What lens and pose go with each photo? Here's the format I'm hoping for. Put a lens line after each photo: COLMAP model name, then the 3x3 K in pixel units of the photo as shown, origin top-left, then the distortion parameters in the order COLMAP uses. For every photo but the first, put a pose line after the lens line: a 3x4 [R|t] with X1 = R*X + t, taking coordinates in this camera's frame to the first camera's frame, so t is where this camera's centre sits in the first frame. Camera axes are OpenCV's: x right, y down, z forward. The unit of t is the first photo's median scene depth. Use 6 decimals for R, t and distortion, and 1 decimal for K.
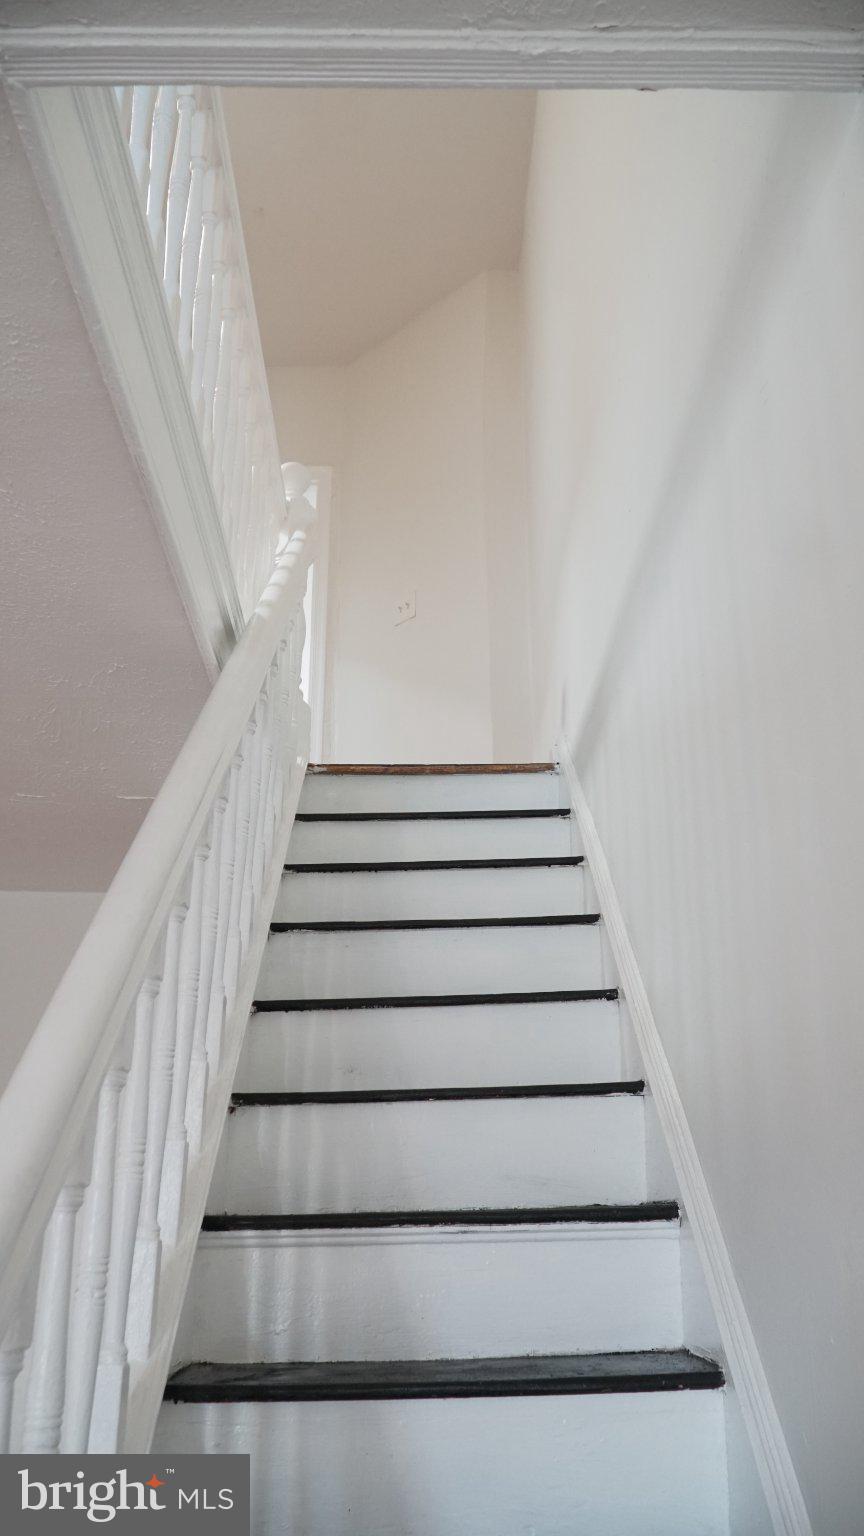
lens RADIAL K [[1231.2, 0, 434.3], [0, 1231.2, 777.2], [0, 0, 1]] dist [-0.001315, -0.014103]
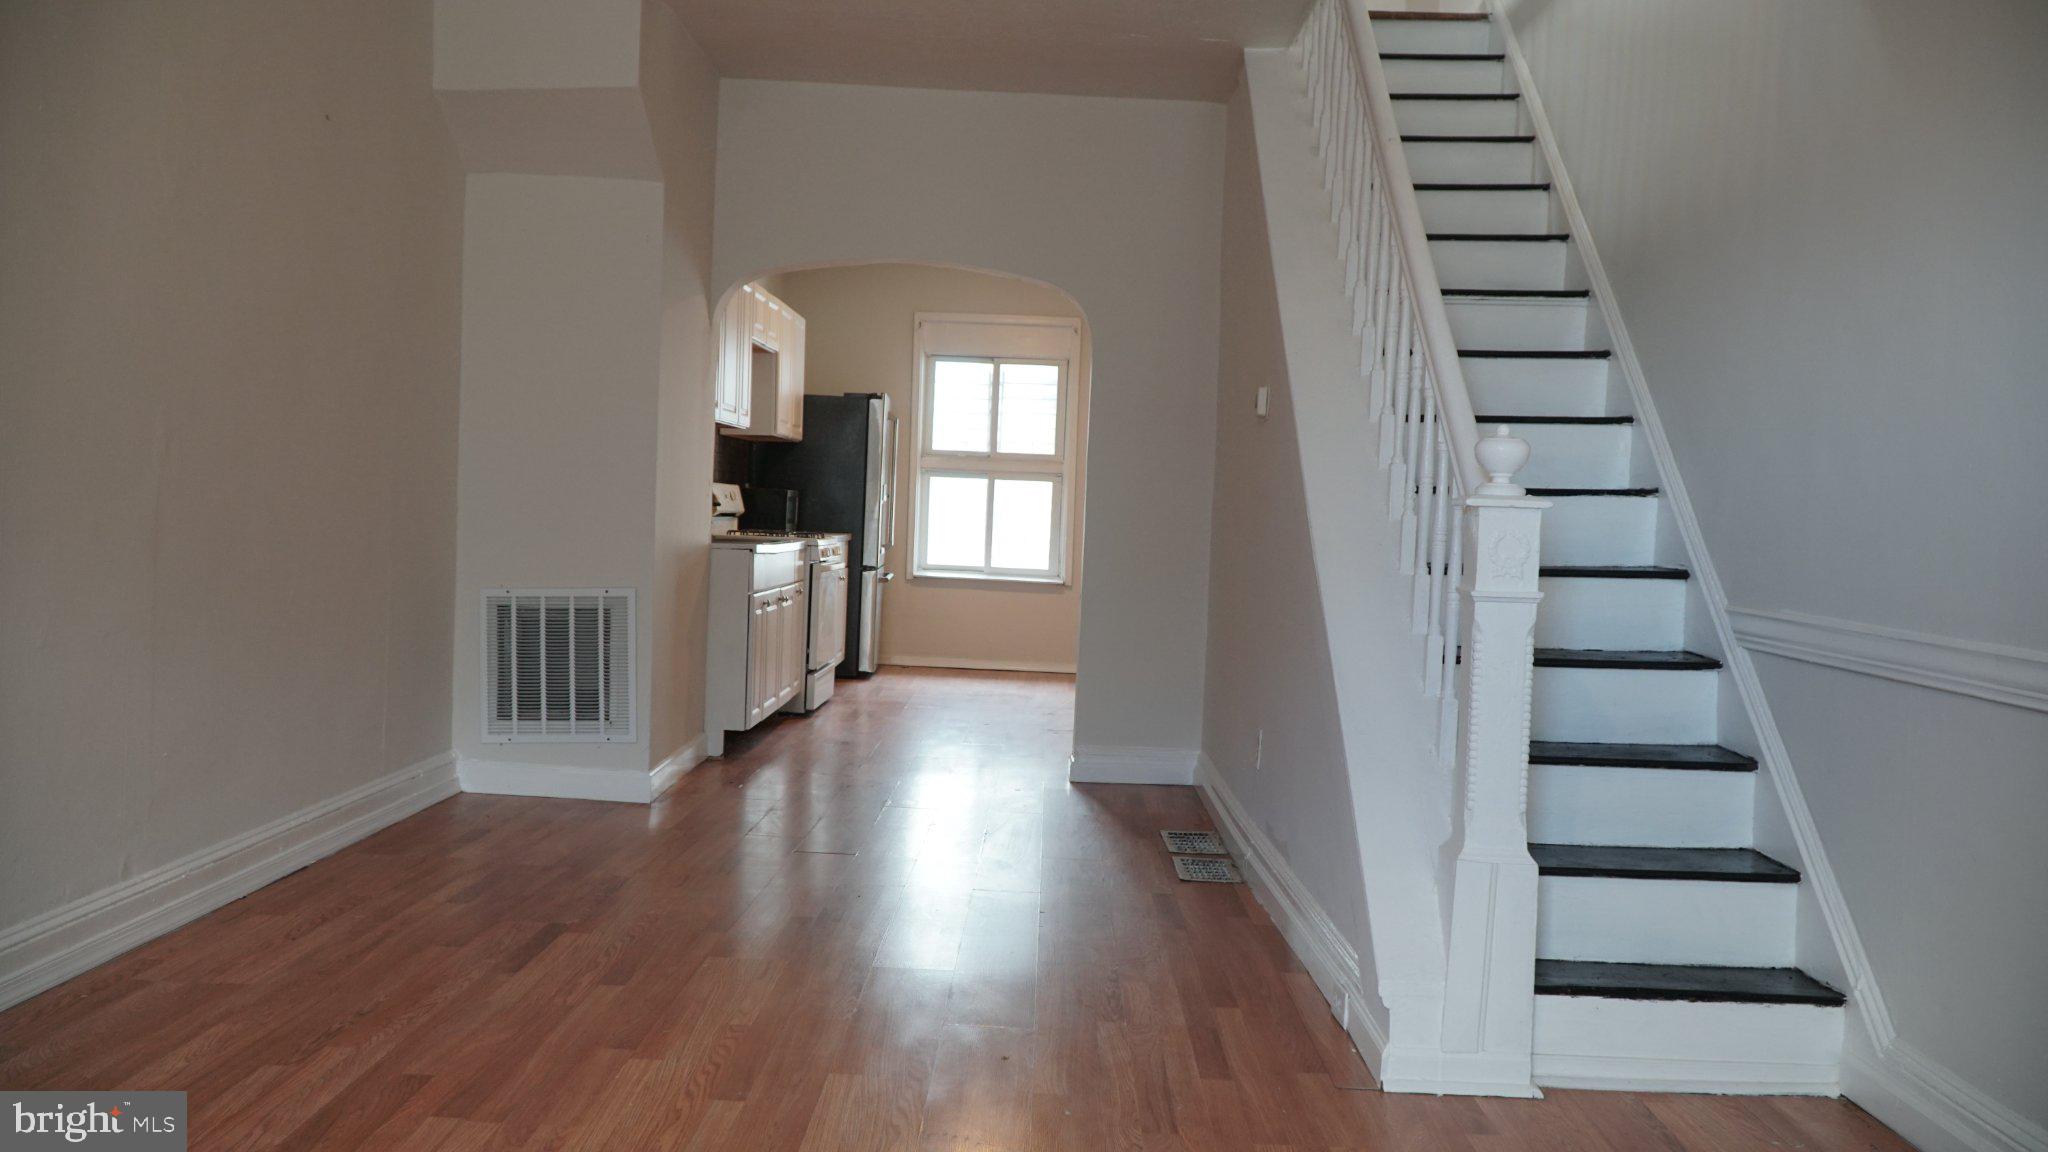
lens RADIAL K [[1641.6, 0, 1024.0], [0, 1641.6, 576.0], [0, 0, 1]] dist [-0.001315, -0.014103]
pose [[0.998861, 0.043000, -0.020664, -0.500581], [-0.031353, 0.918135, 0.395025, -0.201449], [0.035958, -0.393927, 0.918438, -1.304571]]
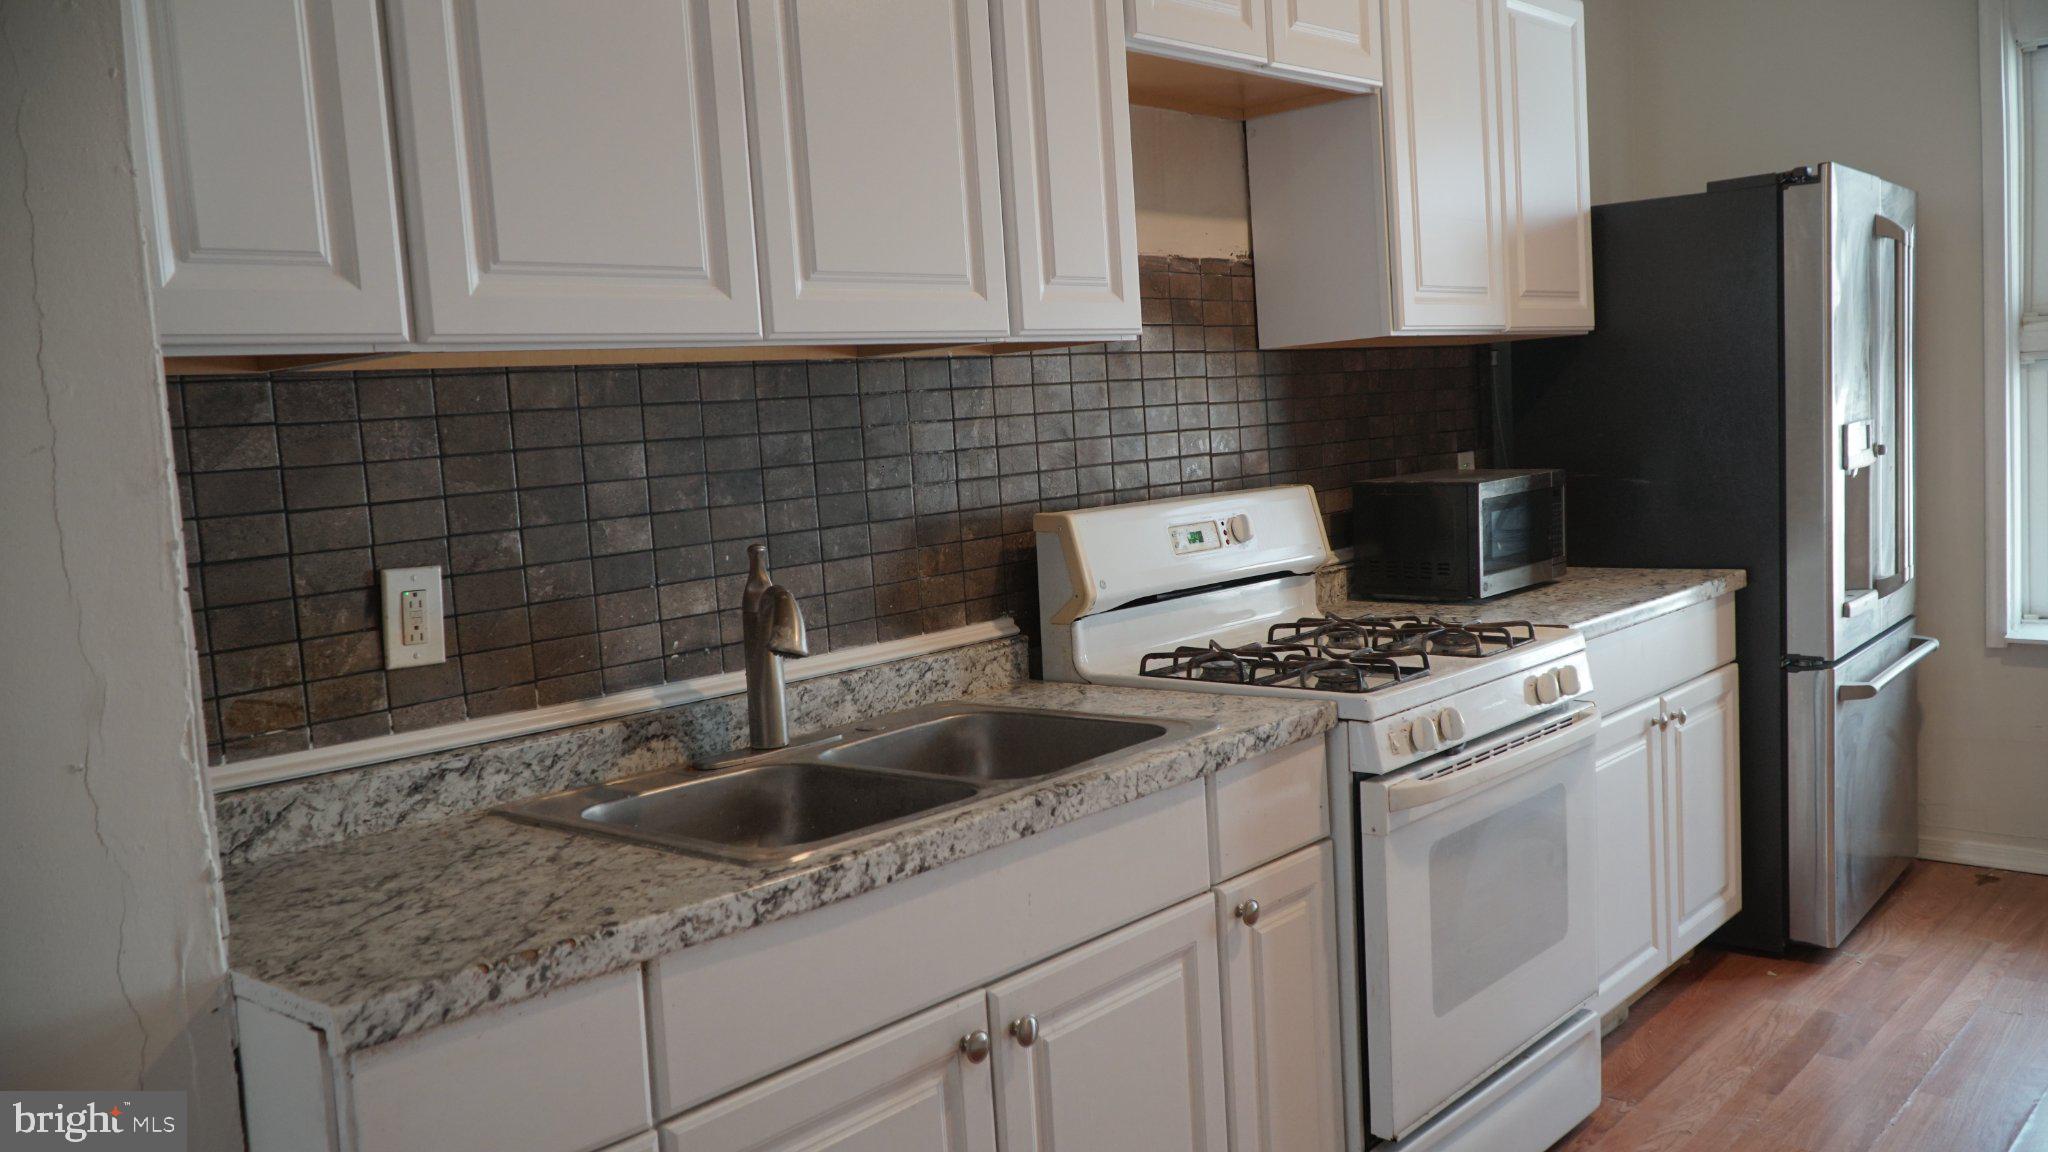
lens RADIAL K [[1641.6, 0, 1024.0], [0, 1641.6, 576.0], [0, 0, 1]] dist [-0.001315, -0.014103]
pose [[0.735588, 0.025314, -0.676956, -0.493534], [0.295520, 0.887212, 0.354292, 0.661328], [0.609572, -0.460667, 0.645142, 1.253066]]
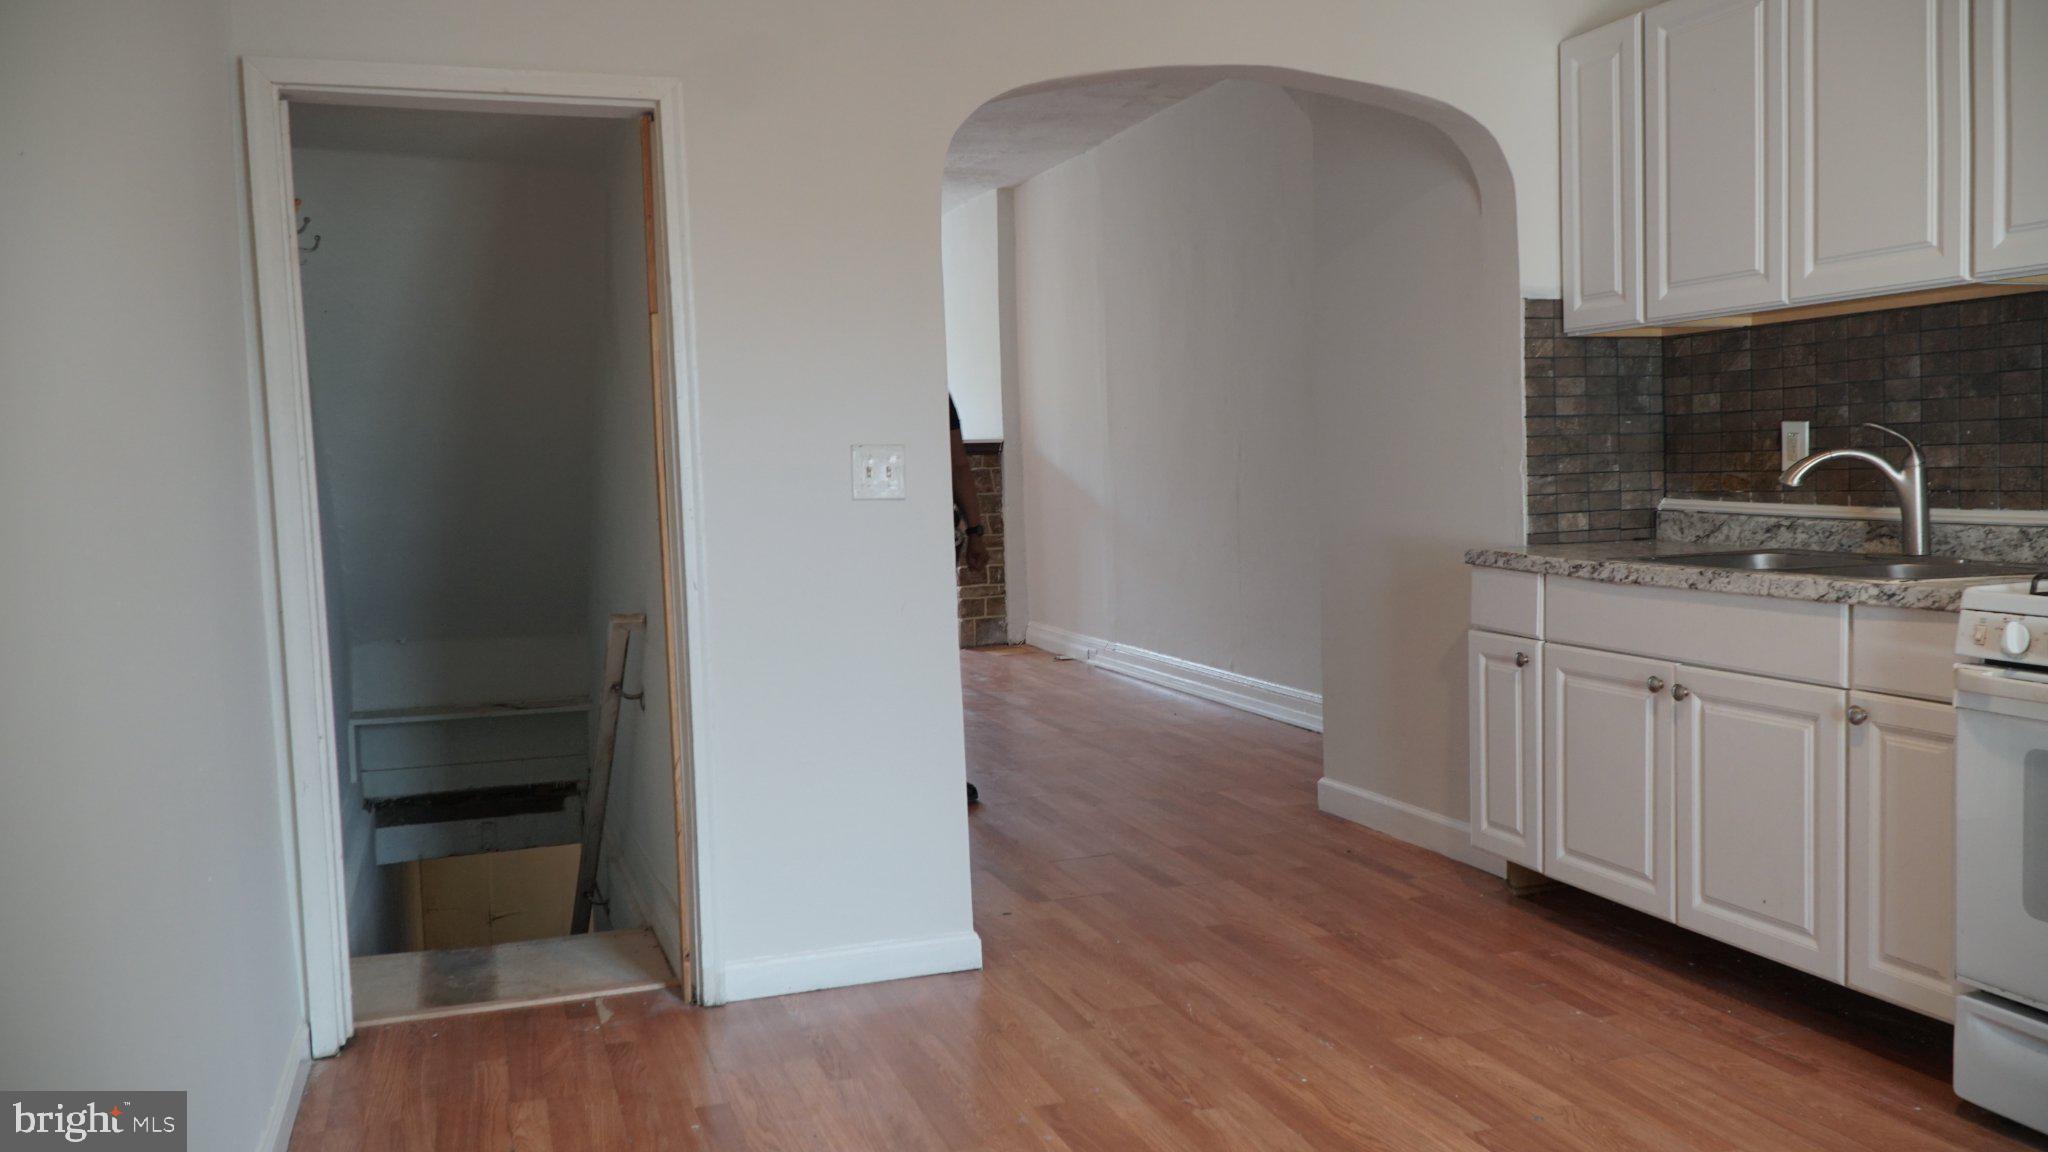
lens RADIAL K [[1637.9, 0, 1015.0], [0, 1637.9, 580.8], [0, 0, 1]] dist [0.011961, -0.034889]
pose [[-0.948973, 0.061044, -0.309392, 0.013526], [0.148934, 0.951534, -0.269074, 1.400550], [0.277972, -0.301424, -0.912072, 2.980468]]
